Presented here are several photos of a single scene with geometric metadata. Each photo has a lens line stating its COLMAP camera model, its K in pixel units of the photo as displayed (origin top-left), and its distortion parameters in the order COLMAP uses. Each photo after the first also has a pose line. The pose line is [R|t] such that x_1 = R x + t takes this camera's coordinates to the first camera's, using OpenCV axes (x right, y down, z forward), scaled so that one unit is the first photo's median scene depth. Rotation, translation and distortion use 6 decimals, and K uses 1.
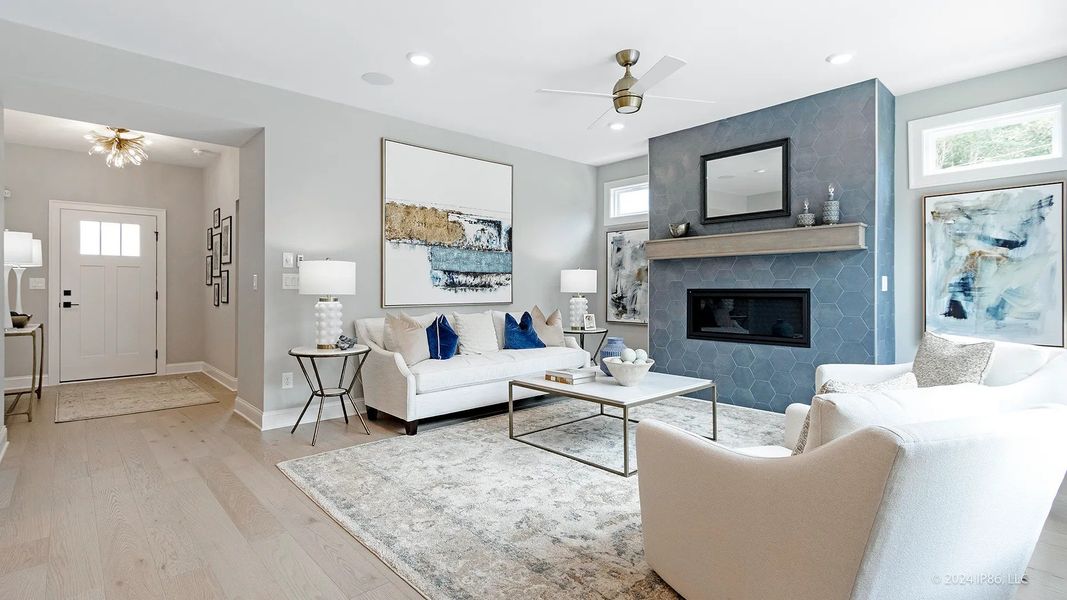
lens RADIAL K [[503.0, 0, 533.5], [0, 503.0, 292.2], [0, 0, 1]] dist [0.001789, 0.000067]
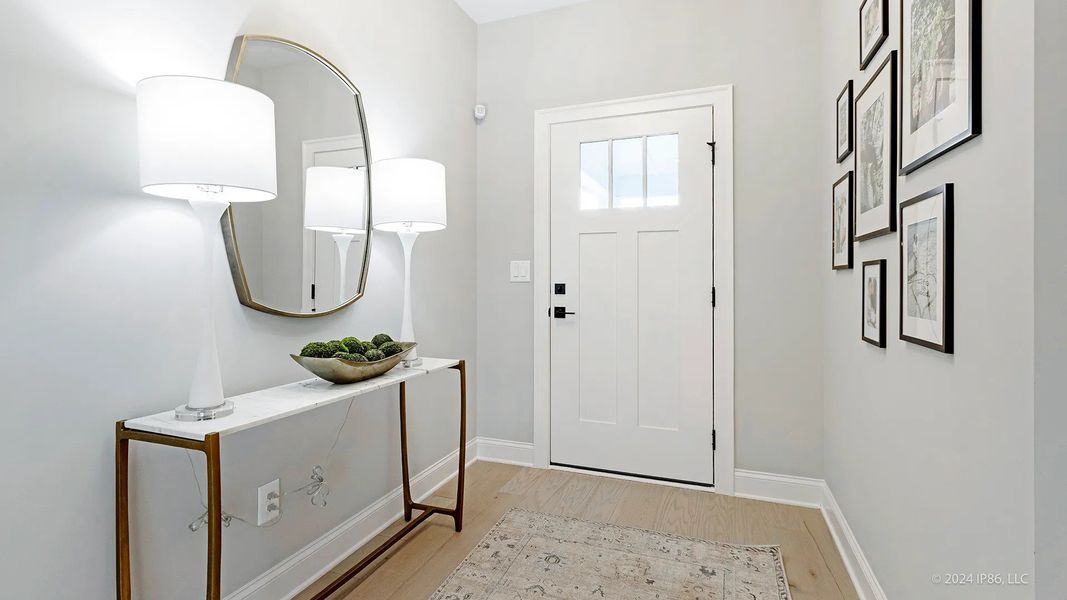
lens RADIAL K [[510.4, 0, 503.5], [0, 510.4, 273.8], [0, 0, 1]] dist [0.001339, 0.000148]
pose [[0.414795, -0.013995, -0.909807, -0.468453], [-0.004500, 0.999838, -0.017431, -0.004333], [0.909904, 0.011325, 0.414665, 0.714886]]
